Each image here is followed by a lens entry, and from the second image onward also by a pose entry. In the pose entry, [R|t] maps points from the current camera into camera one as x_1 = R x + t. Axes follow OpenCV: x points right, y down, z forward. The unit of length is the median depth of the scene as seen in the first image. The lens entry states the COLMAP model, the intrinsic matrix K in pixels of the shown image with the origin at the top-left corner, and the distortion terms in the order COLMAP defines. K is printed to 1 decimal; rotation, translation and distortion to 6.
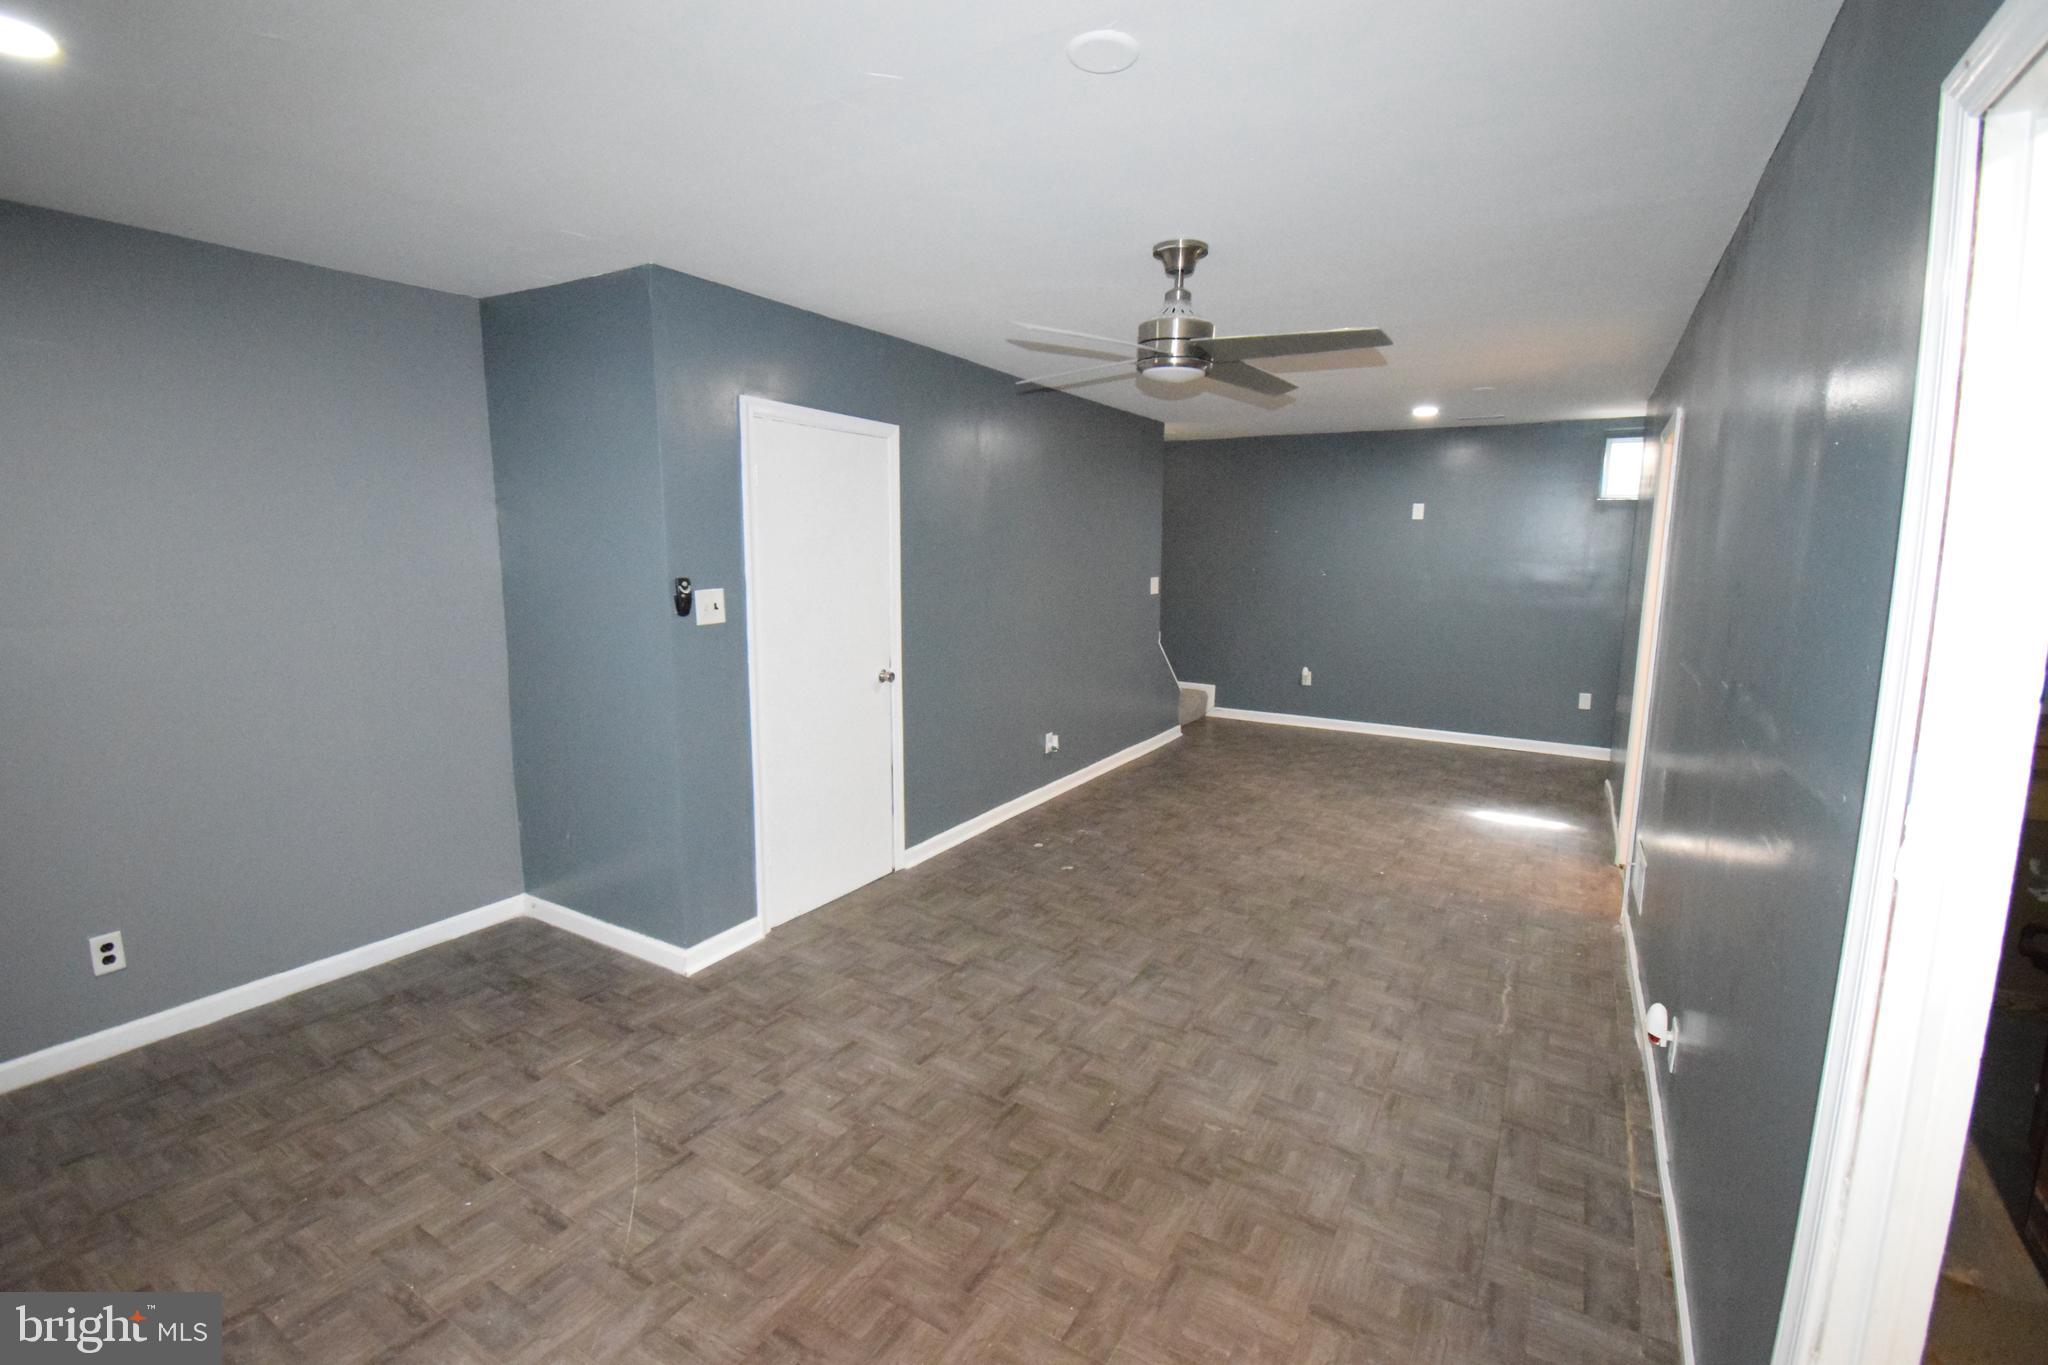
lens RADIAL K [[899.2, 0, 1044.2], [0, 899.2, 674.6], [0, 0, 1]] dist [0.022167, -0.030473]
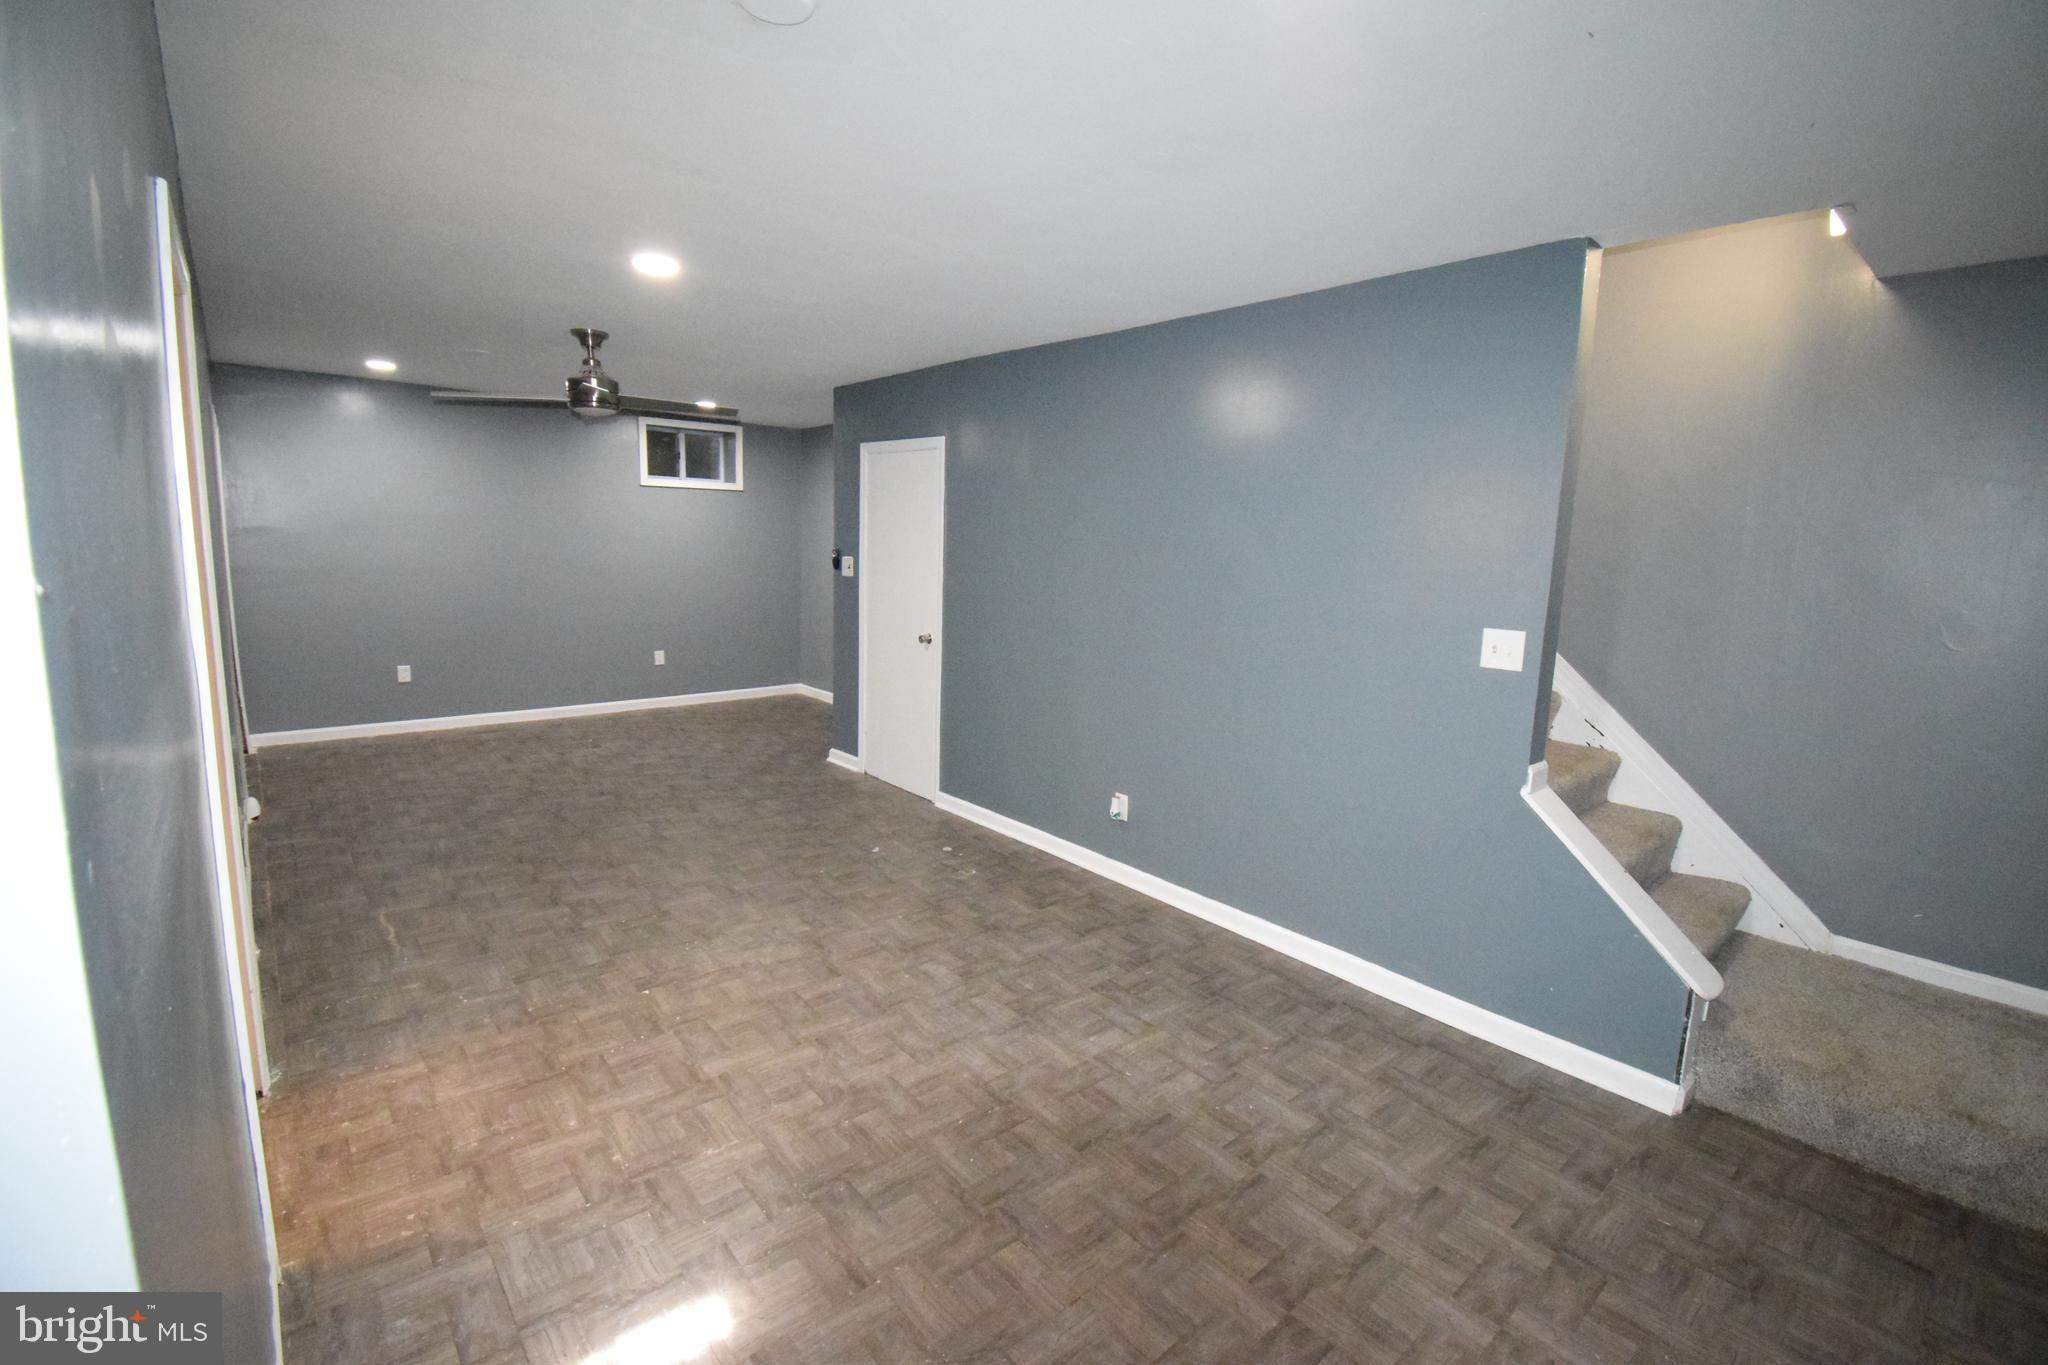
lens RADIAL K [[899.2, 0, 1044.2], [0, 899.2, 674.6], [0, 0, 1]] dist [0.022167, -0.030473]
pose [[-0.314393, 0.120951, -0.941556, 1.205193], [-0.174863, 0.967499, 0.182671, -0.260669], [0.933049, 0.222074, -0.283025, 1.908877]]
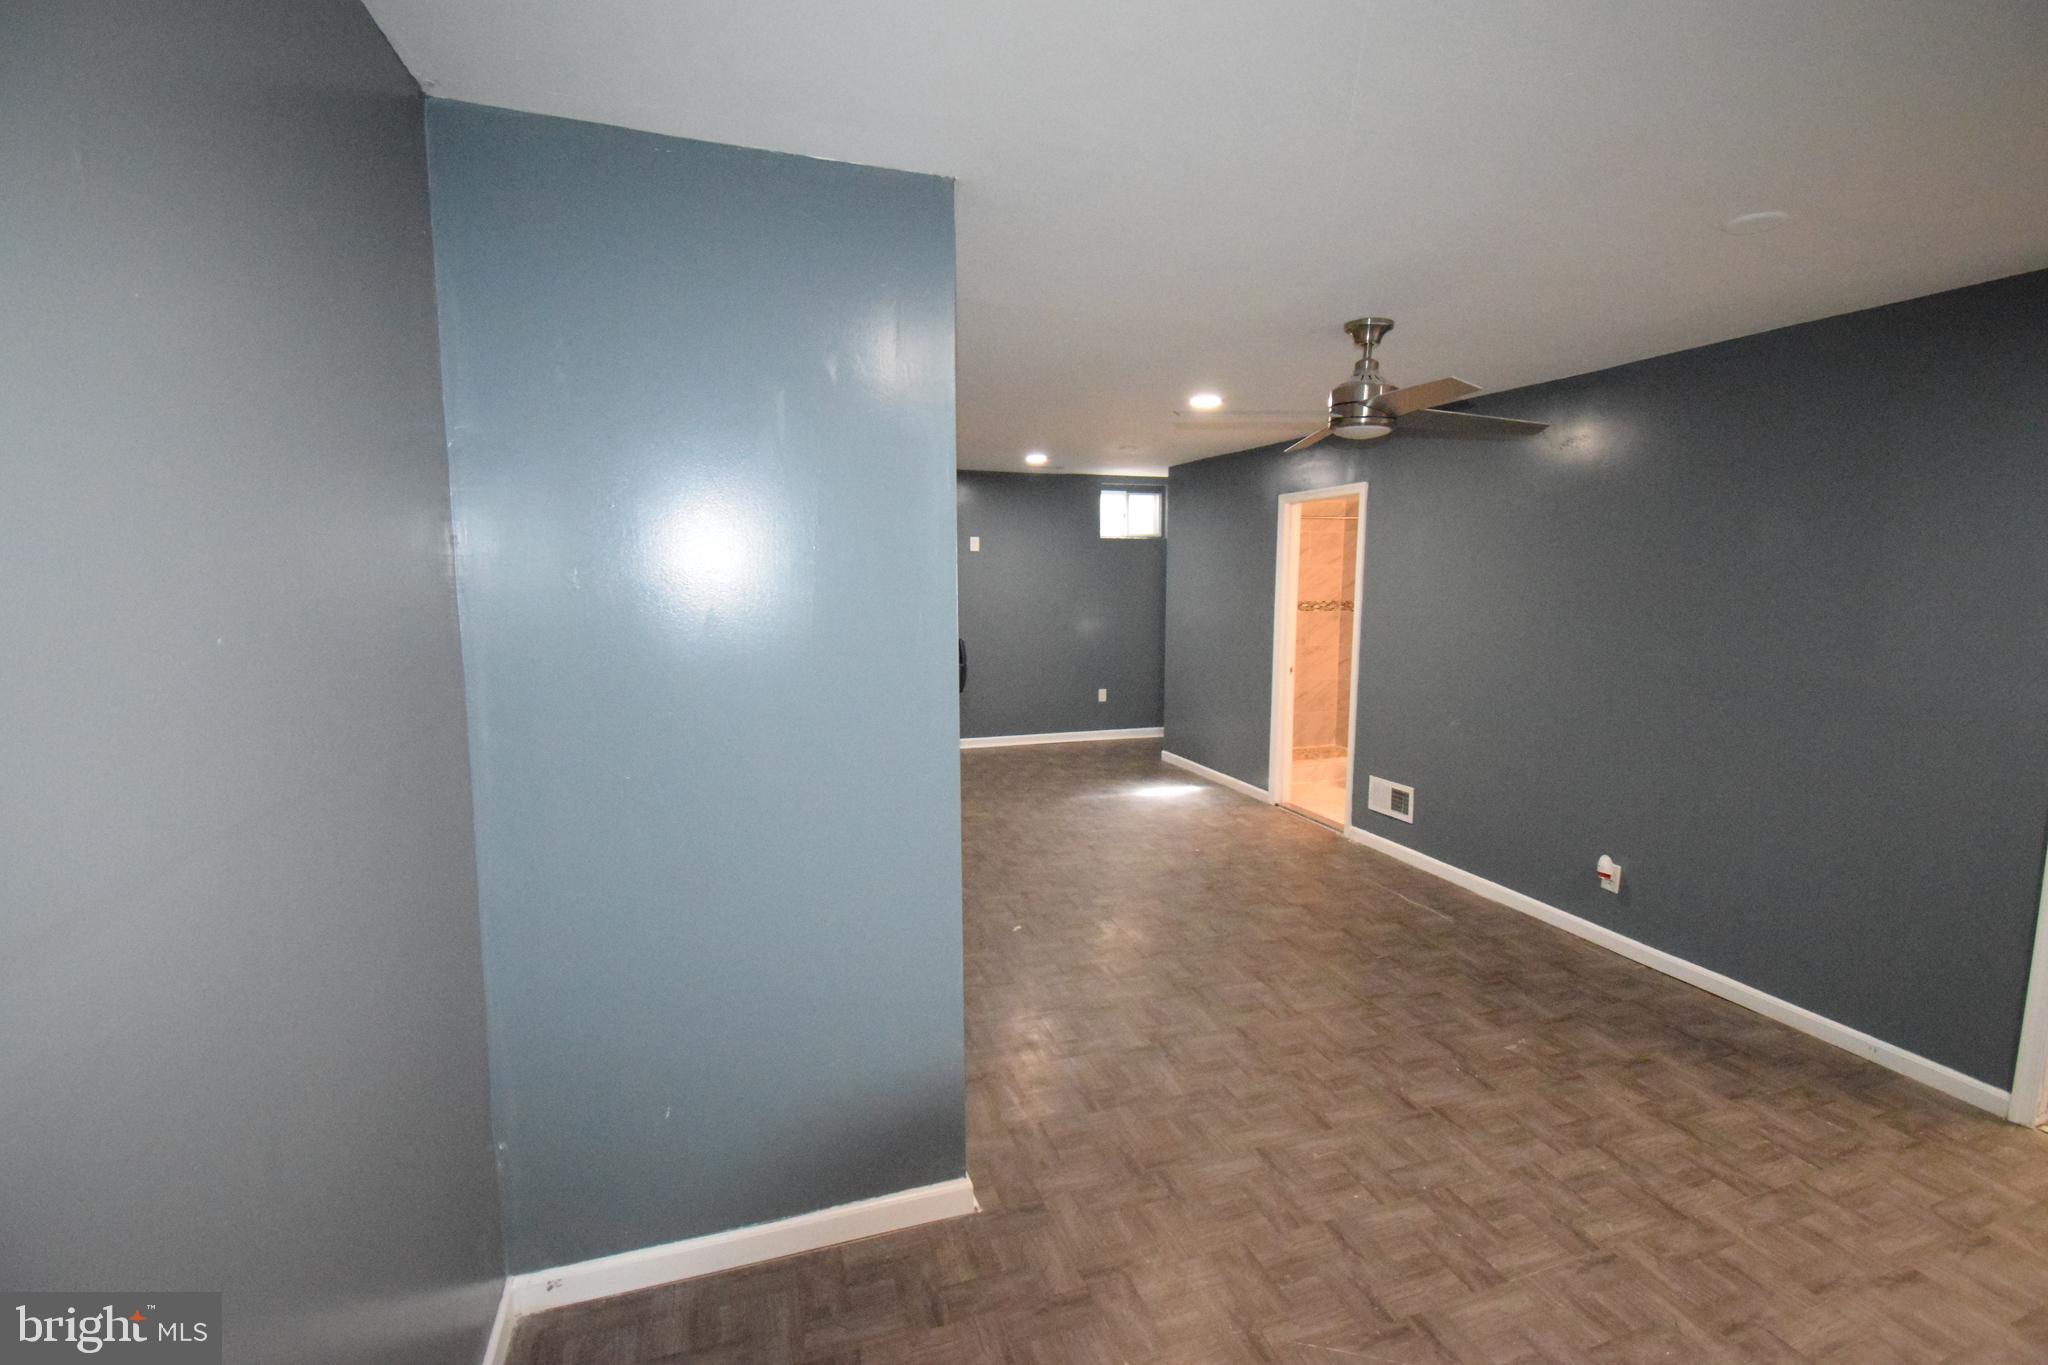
lens RADIAL K [[899.2, 0, 1044.2], [0, 899.2, 674.6], [0, 0, 1]] dist [0.022167, -0.030473]
pose [[0.649350, -0.097720, 0.754185, -0.843535], [0.117960, 0.992650, 0.027055, -0.088082], [-0.751285, 0.071395, 0.656105, 0.476645]]
